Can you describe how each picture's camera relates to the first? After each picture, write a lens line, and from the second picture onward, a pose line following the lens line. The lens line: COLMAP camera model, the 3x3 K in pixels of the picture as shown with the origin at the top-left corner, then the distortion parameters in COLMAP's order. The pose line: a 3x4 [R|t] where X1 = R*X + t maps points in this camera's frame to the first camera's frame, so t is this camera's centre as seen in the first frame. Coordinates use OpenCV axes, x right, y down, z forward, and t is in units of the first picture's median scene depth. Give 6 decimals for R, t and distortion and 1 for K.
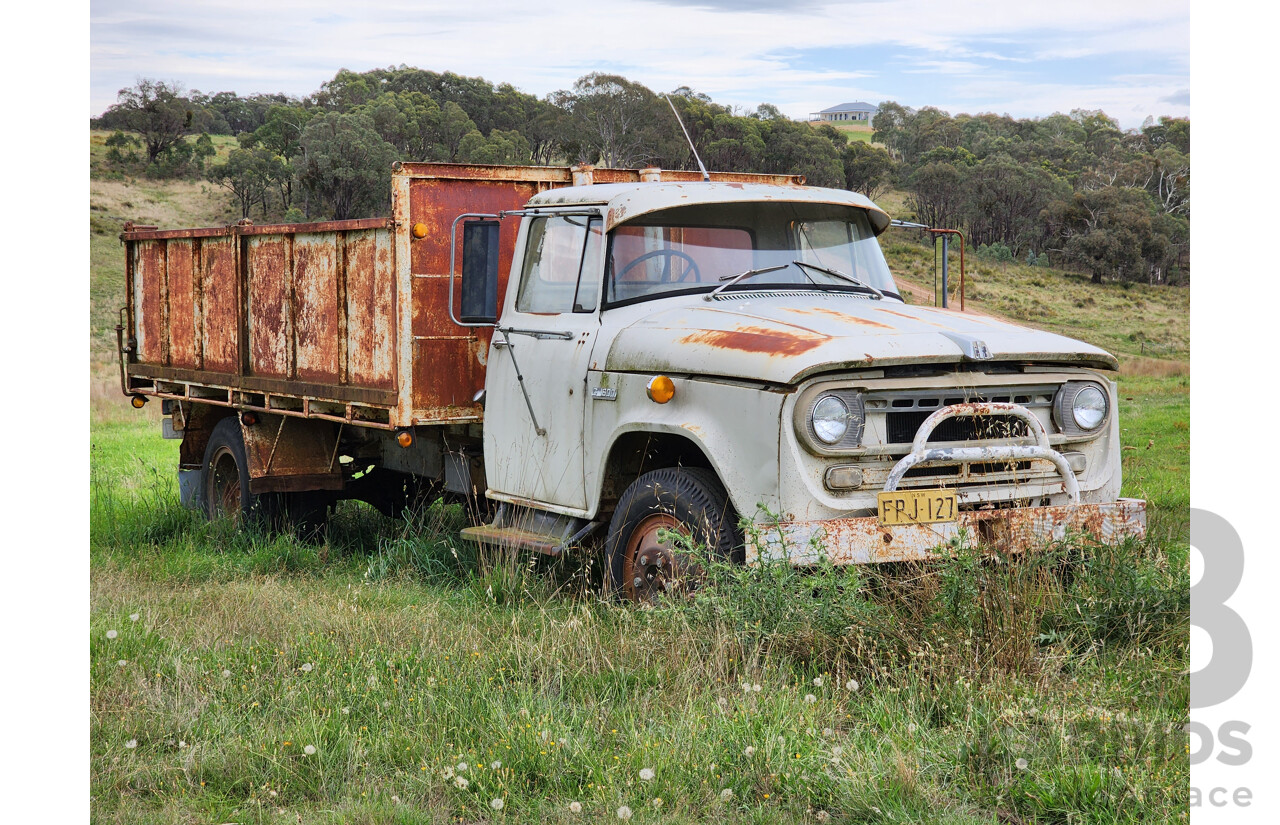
lens RADIAL K [[2073.5, 0, 640.0], [0, 2073.5, 412.5], [0, 0, 1]] dist [-0.003588, 0.034022]
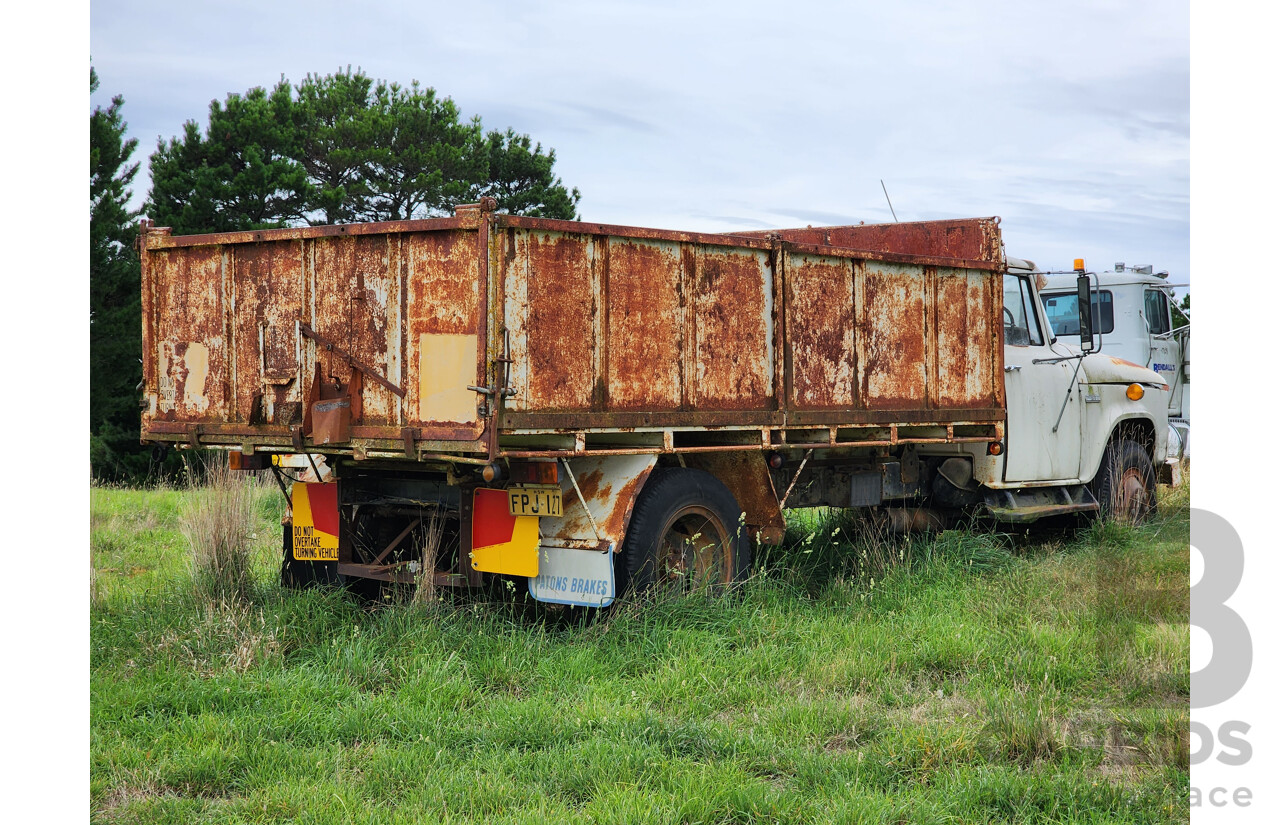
lens RADIAL K [[2073.5, 0, 640.0], [0, 2073.5, 412.5], [0, 0, 1]] dist [-0.003588, 0.034022]
pose [[-0.321513, -0.012522, 0.946822, -1.109561], [0.054414, 0.998016, 0.031676, -0.053440], [-0.945340, 0.061704, -0.320194, 1.481793]]
